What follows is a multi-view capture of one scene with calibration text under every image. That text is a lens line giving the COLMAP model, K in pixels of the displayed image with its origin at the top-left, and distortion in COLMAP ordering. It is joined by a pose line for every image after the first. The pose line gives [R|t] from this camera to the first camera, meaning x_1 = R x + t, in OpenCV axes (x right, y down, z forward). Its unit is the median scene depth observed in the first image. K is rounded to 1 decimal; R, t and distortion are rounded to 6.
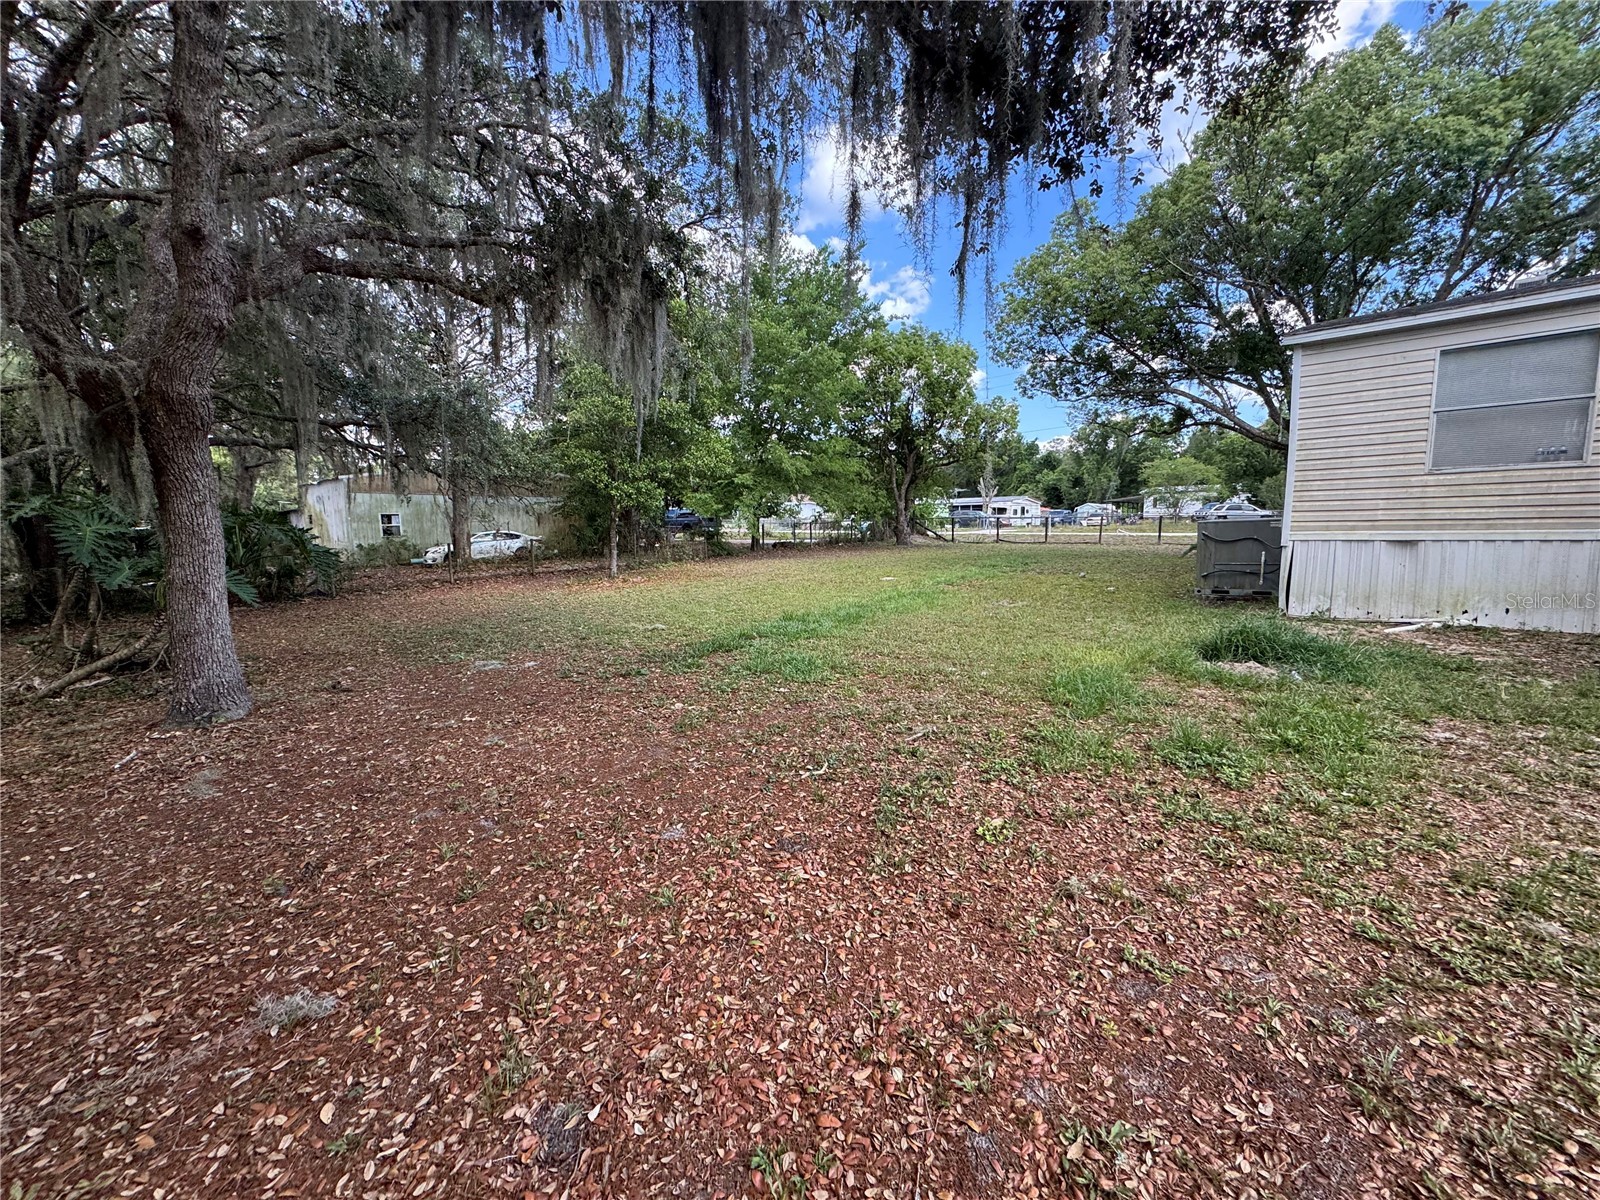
lens RADIAL K [[639.3, 0, 799.2], [0, 639.3, 598.5], [0, 0, 1]] dist [-0.005946, 0.000976]
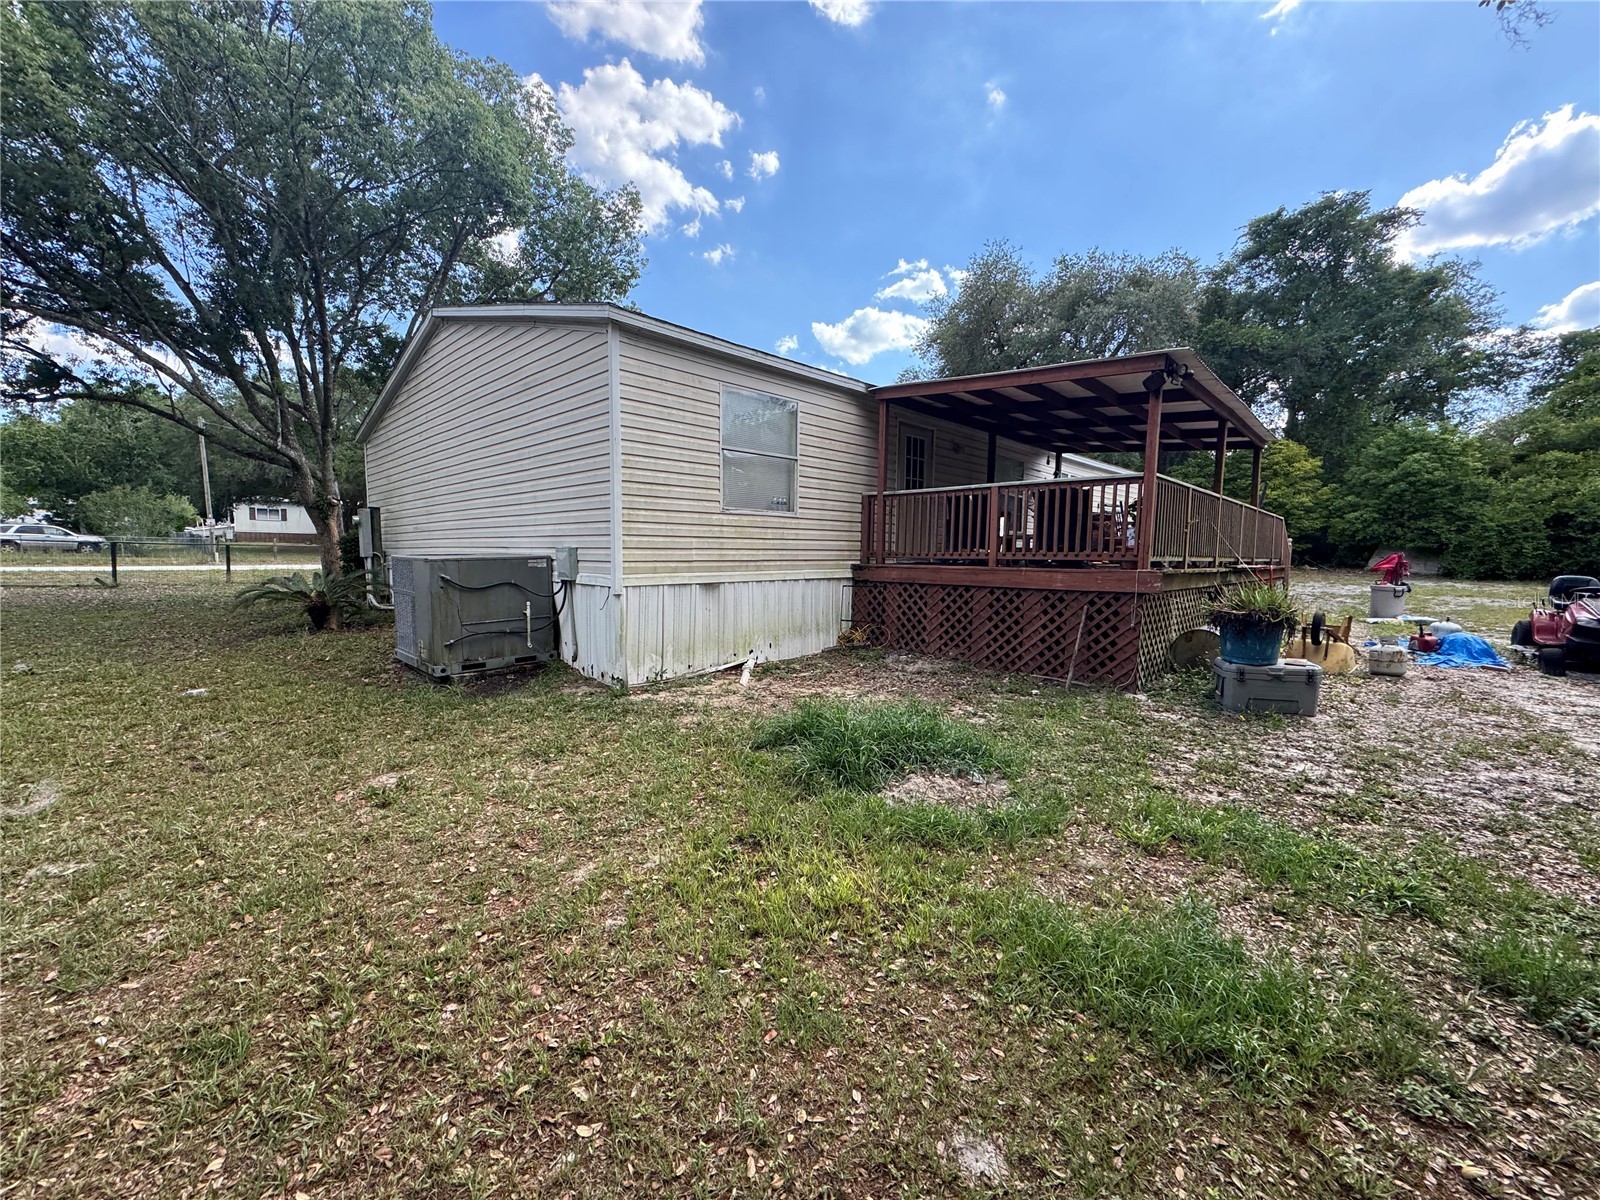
lens RADIAL K [[639.3, 0, 798.8], [0, 639.3, 600.2], [0, 0, 1]] dist [-0.005946, 0.000976]
pose [[0.045634, -0.060797, 0.997106, 0.032306], [0.102810, 0.993132, 0.055849, -0.105772], [-0.993654, 0.099964, 0.051571, 0.832445]]
